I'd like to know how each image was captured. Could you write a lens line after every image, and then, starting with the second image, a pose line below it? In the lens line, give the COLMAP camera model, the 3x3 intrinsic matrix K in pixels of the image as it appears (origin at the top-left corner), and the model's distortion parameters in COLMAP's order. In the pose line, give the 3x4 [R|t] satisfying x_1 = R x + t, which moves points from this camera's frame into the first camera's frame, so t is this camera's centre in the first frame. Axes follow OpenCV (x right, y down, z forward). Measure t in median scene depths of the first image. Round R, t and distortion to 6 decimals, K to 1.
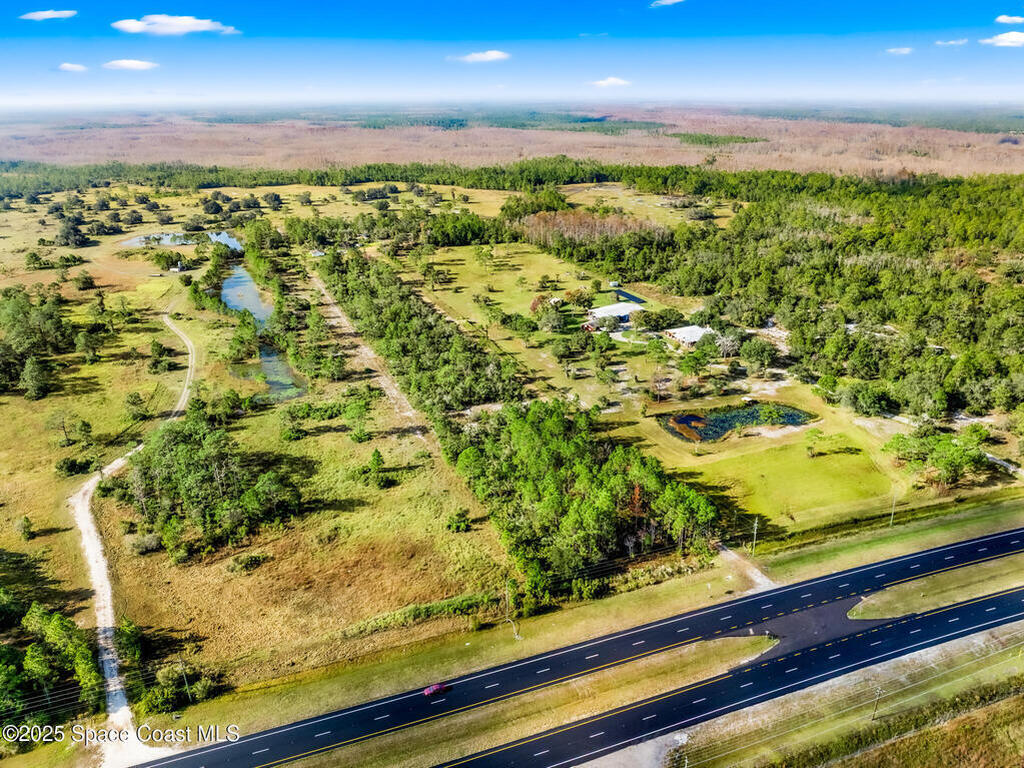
lens RADIAL K [[891.1, 0, 512.0], [0, 891.1, 384.0], [0, 0, 1]] dist [-0.048920, 0.004160]
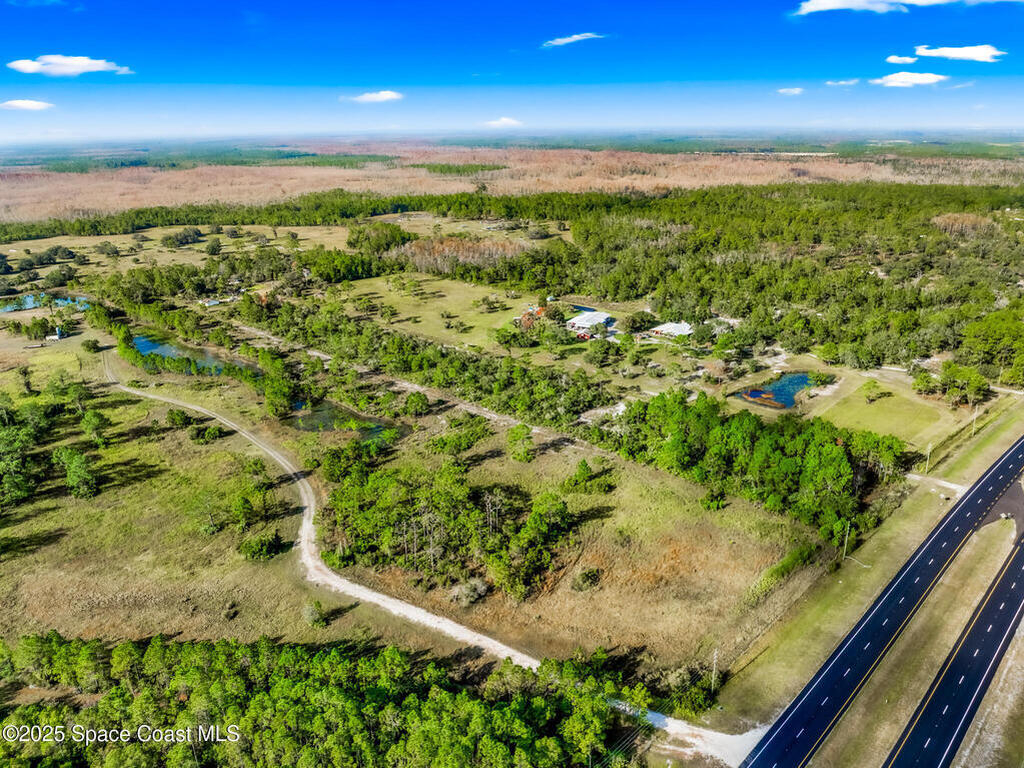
lens RADIAL K [[891.1, 0, 512.0], [0, 891.1, 384.0], [0, 0, 1]] dist [-0.048920, 0.004160]
pose [[0.876719, -0.142651, 0.459363, -0.445632], [0.159410, 0.987210, 0.002327, -0.019867], [-0.453819, 0.071187, 0.888246, 0.063527]]
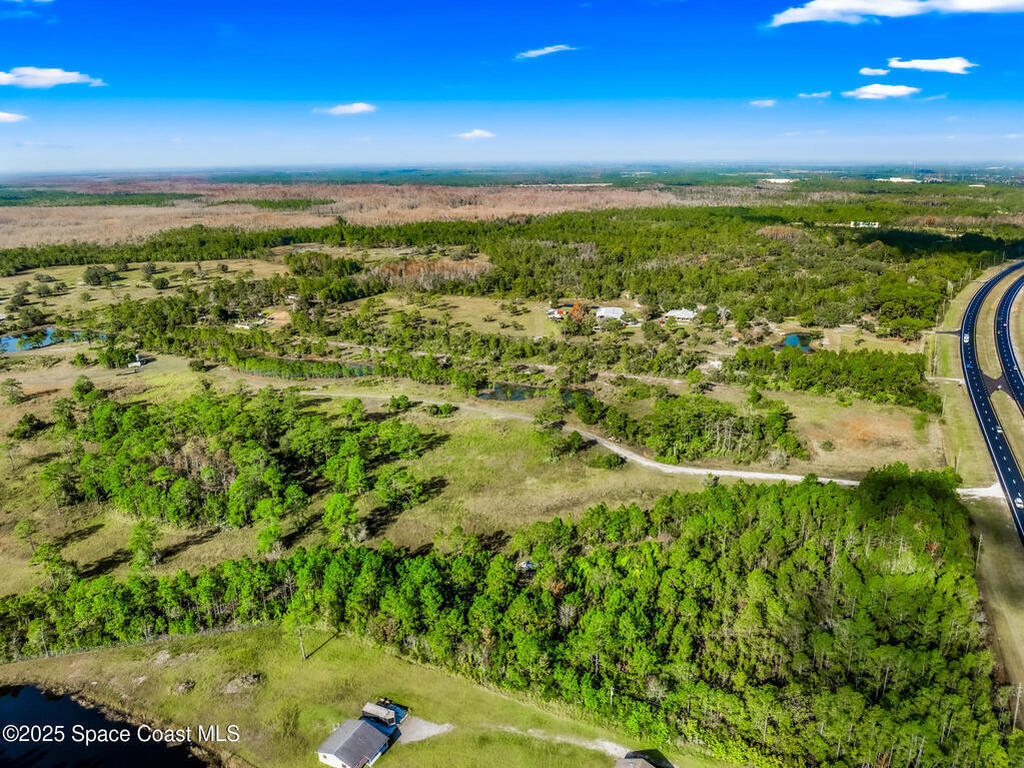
lens RADIAL K [[891.1, 0, 512.0], [0, 891.1, 384.0], [0, 0, 1]] dist [-0.048920, 0.004160]
pose [[0.644854, -0.197496, 0.738349, -0.917350], [0.248819, 0.967660, 0.041521, -0.059527], [-0.722670, 0.156940, 0.673140, 0.140283]]
